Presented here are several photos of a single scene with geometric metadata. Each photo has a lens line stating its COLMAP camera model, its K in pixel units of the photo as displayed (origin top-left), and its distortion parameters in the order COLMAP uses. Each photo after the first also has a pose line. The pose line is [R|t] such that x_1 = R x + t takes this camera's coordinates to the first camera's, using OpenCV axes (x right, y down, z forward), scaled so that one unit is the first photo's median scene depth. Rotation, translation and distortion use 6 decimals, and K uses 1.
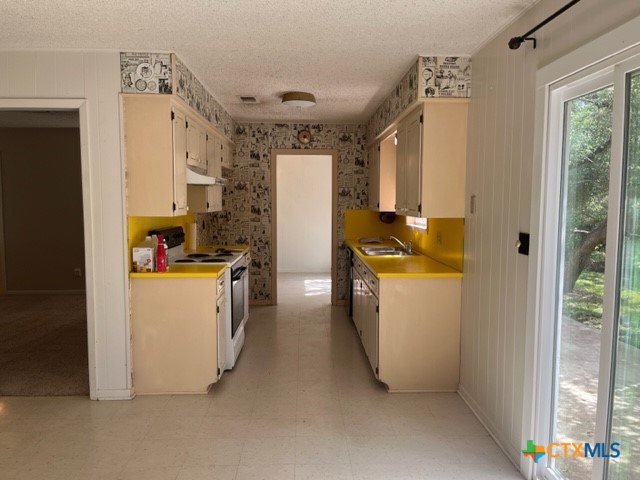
lens RADIAL K [[484.9, 0, 320.6], [0, 484.9, 241.1], [0, 0, 1]] dist [0.053120, -0.078372]
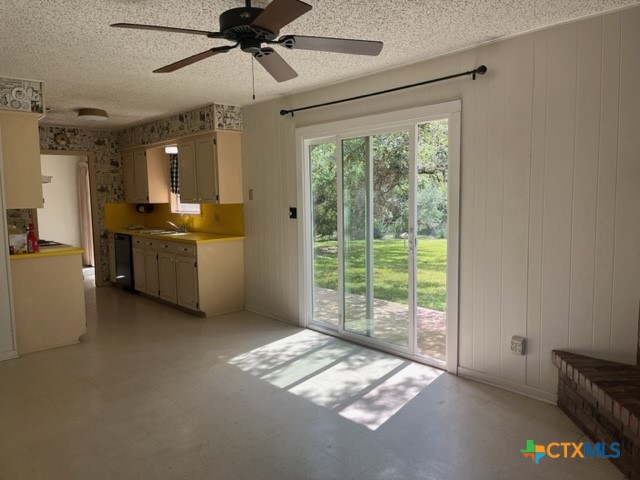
lens RADIAL K [[484.9, 0, 321.5], [0, 484.9, 240.5], [0, 0, 1]] dist [0.053120, -0.078372]
pose [[0.768702, -0.077159, 0.634936, -0.539211], [0.073083, 0.996791, 0.032653, 0.043438], [-0.635418, 0.021303, 0.771875, -0.427443]]
